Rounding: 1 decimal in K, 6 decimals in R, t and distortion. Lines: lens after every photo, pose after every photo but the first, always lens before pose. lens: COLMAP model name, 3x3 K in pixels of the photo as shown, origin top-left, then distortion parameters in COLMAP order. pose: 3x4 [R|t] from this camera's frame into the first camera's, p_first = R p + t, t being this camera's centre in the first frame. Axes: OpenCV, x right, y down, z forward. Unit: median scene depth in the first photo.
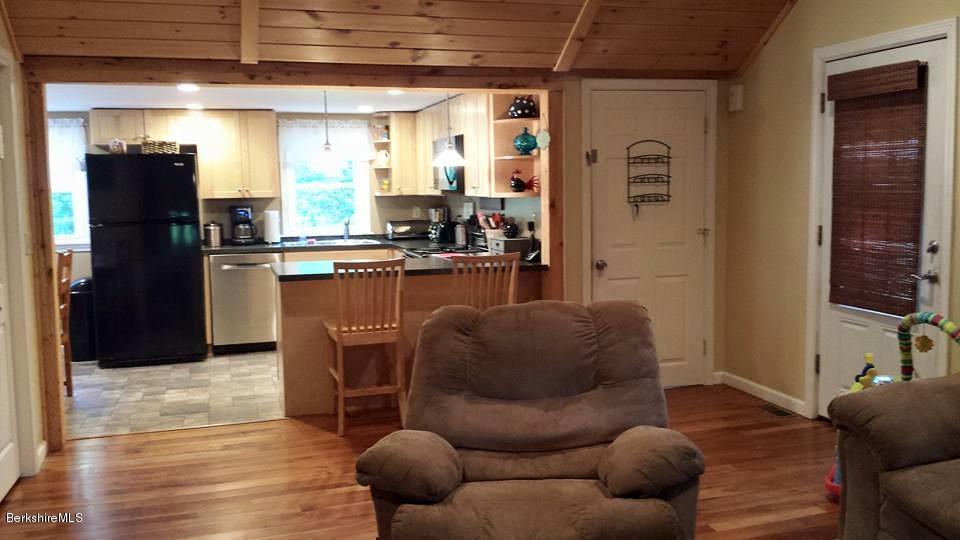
lens RADIAL K [[886.3, 0, 480.0], [0, 886.3, 270.0], [0, 0, 1]] dist [0.008134, -0.017076]
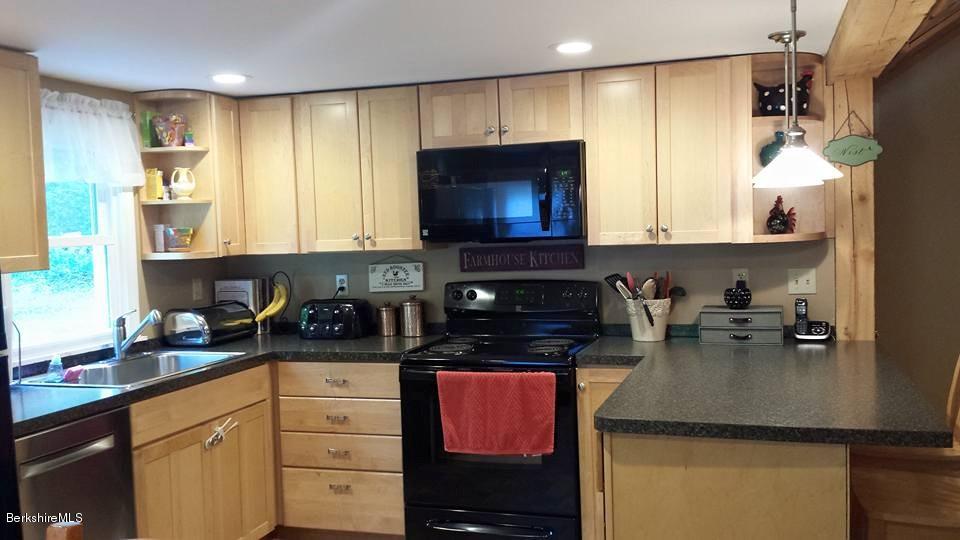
lens RADIAL K [[886.3, 0, 480.0], [0, 886.3, 270.0], [0, 0, 1]] dist [0.008134, -0.017076]
pose [[0.547685, -0.047096, 0.835358, -0.430155], [0.107118, 0.994145, -0.014182, -0.051802], [-0.829800, 0.097249, 0.549523, 0.581083]]
